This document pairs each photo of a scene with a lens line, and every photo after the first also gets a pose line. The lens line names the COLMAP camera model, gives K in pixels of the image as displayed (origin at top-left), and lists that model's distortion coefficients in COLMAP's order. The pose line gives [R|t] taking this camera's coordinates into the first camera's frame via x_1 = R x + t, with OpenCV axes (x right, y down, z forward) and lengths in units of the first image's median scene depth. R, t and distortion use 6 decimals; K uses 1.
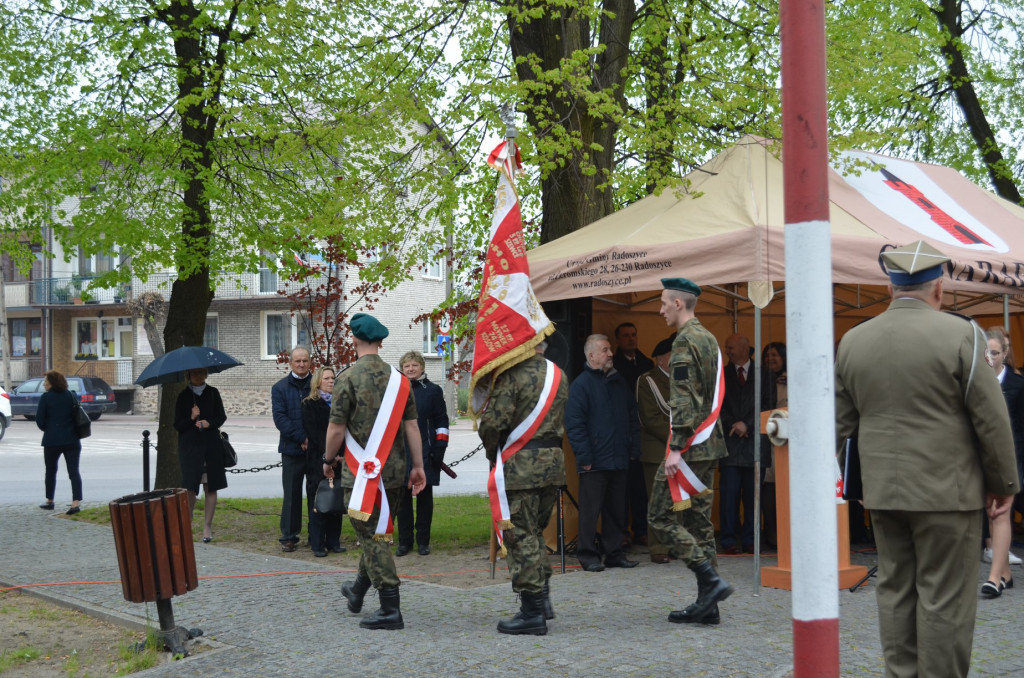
lens RADIAL K [[1370.2, 0, 526.2], [0, 1370.2, 326.5], [0, 0, 1]] dist [0.035904, 0.000000]
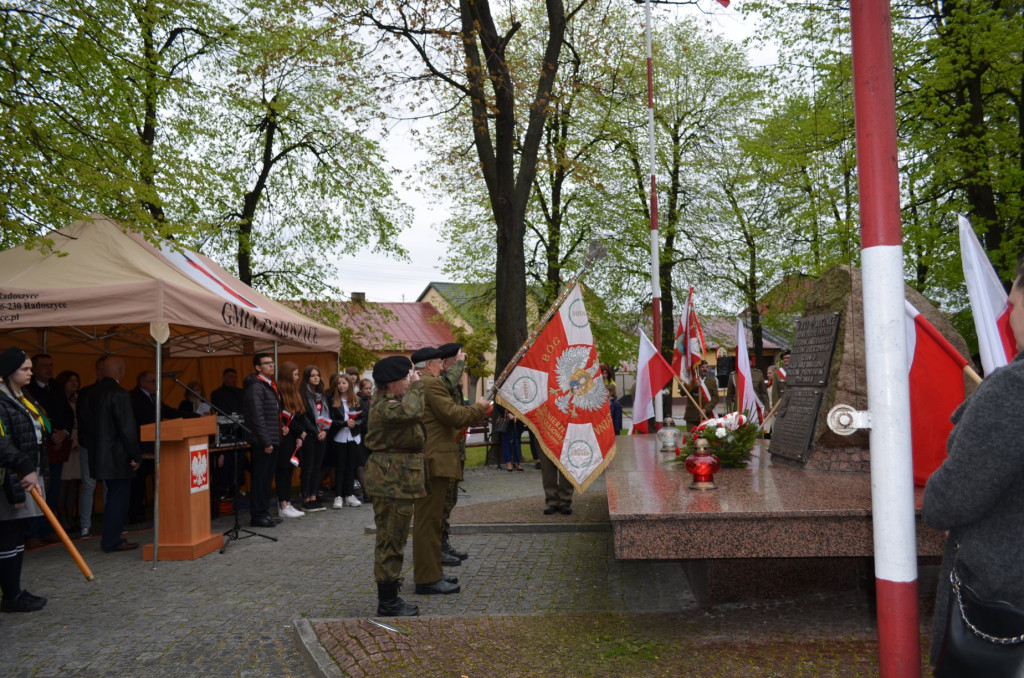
lens RADIAL K [[795.5, 0, 516.0], [0, 795.5, 348.5], [0, 0, 1]] dist [-0.011209, 0.006717]
pose [[0.656592, 0.027599, 0.753741, -0.143776], [-0.006784, 0.999506, -0.030688, 0.010092], [-0.754216, 0.015036, 0.656454, 0.213937]]
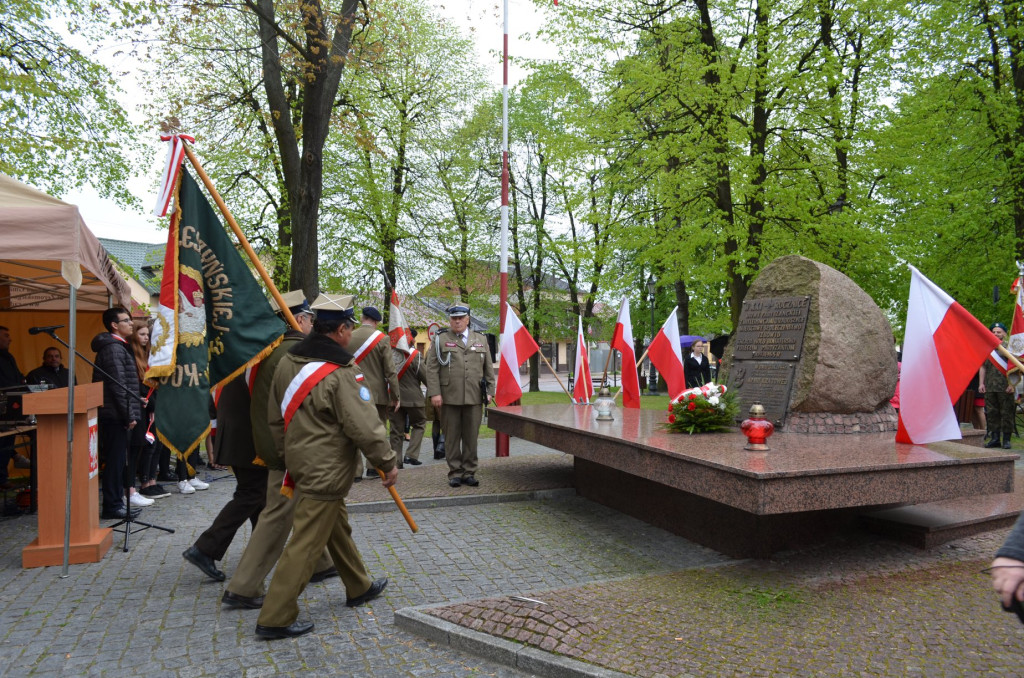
lens RADIAL K [[795.5, 0, 514.6], [0, 795.5, 347.7], [0, 0, 1]] dist [-0.011209, 0.006717]
pose [[0.275078, 0.020667, 0.961200, -0.250747], [-0.032581, 0.999395, -0.012164, 0.022058], [-0.960870, -0.027970, 0.275585, 0.440482]]
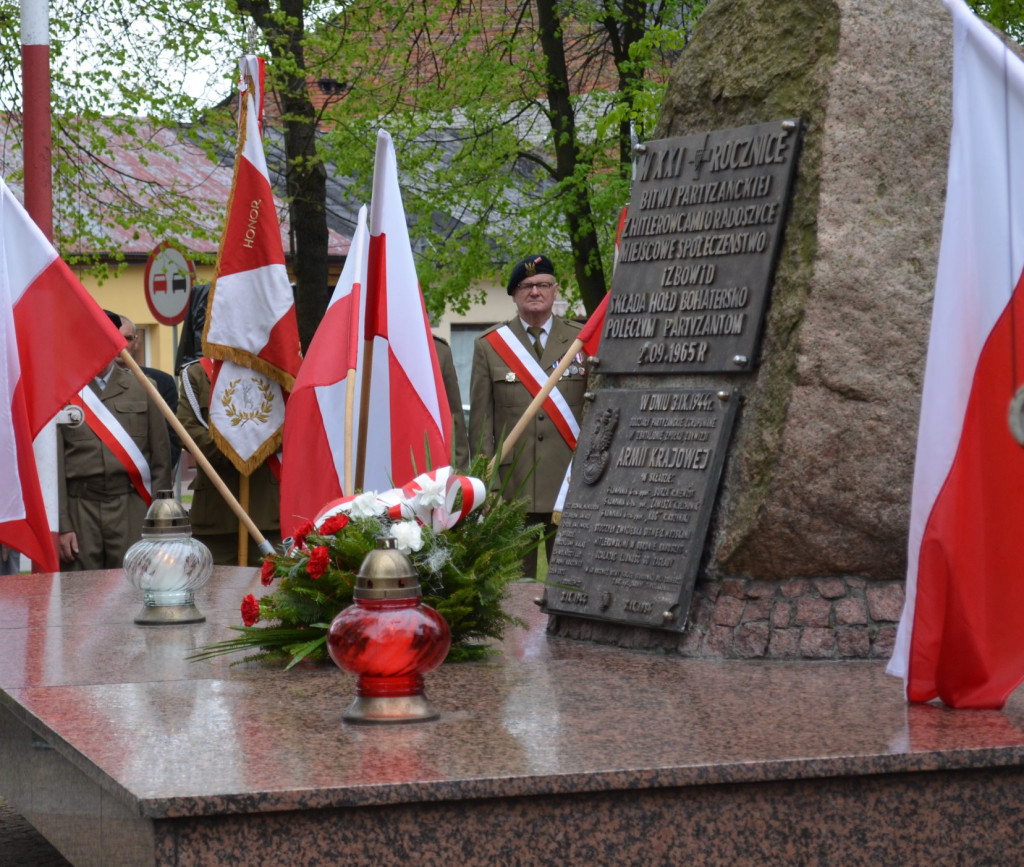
lens RADIAL K [[3476.9, 0, 324.1], [0, 3476.9, 384.2], [0, 0, 1]] dist [0.023488, 0.000000]
pose [[0.389293, -0.001035, 0.921113, -0.262056], [-0.006974, 0.999967, 0.004071, 0.017316], [-0.921088, -0.008009, 0.389273, 0.218956]]
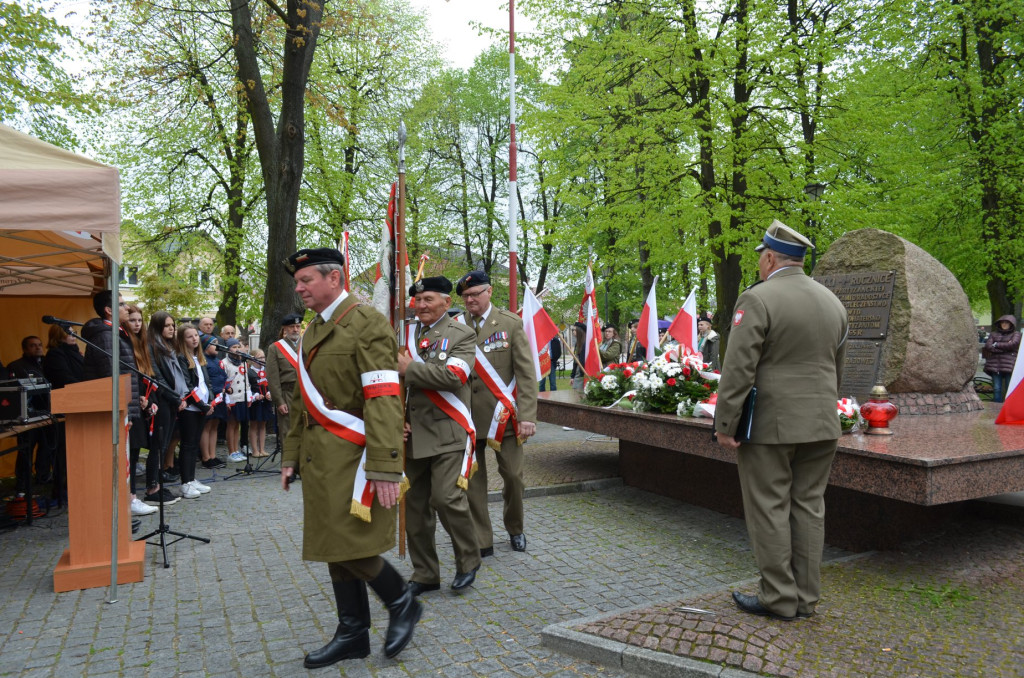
lens RADIAL K [[795.5, 0, 512.9], [0, 795.5, 342.3], [0, 0, 1]] dist [-0.011209, 0.006717]
pose [[0.189865, 0.005858, 0.981793, -0.226510], [-0.018415, 0.999828, -0.002404, 0.026307], [-0.981638, -0.017623, 0.189940, 0.551707]]
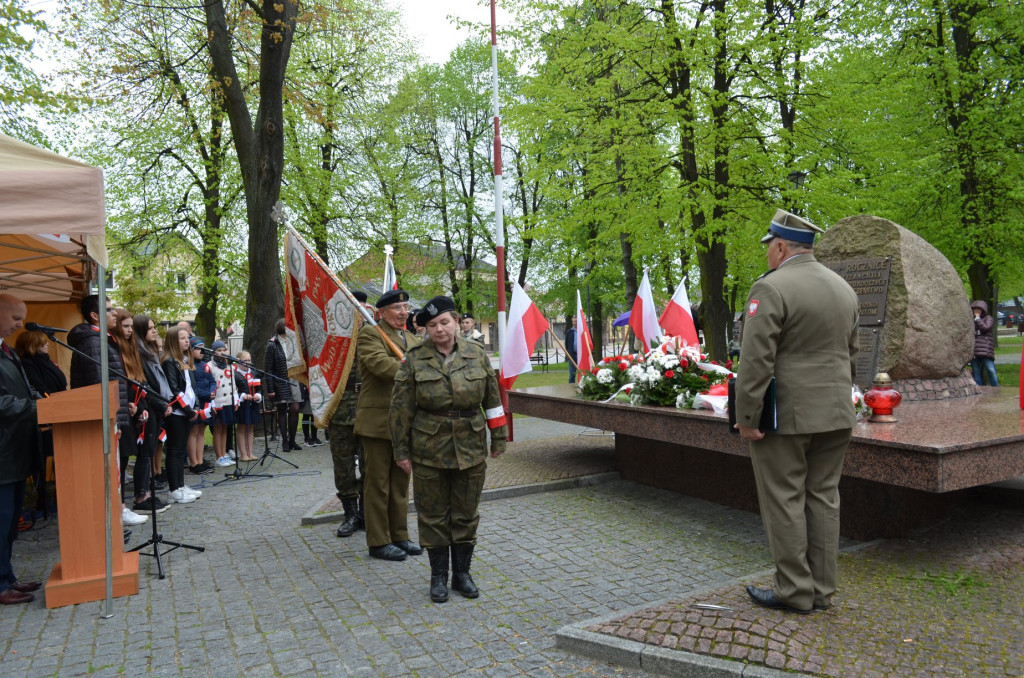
lens RADIAL K [[795.5, 0, 513.2], [0, 795.5, 342.7], [0, 0, 1]] dist [-0.011209, 0.006717]
pose [[0.164986, -0.005335, 0.986282, -0.219807], [0.006202, 0.999971, 0.004371, 0.025811], [-0.986276, 0.005395, 0.165014, 0.564367]]
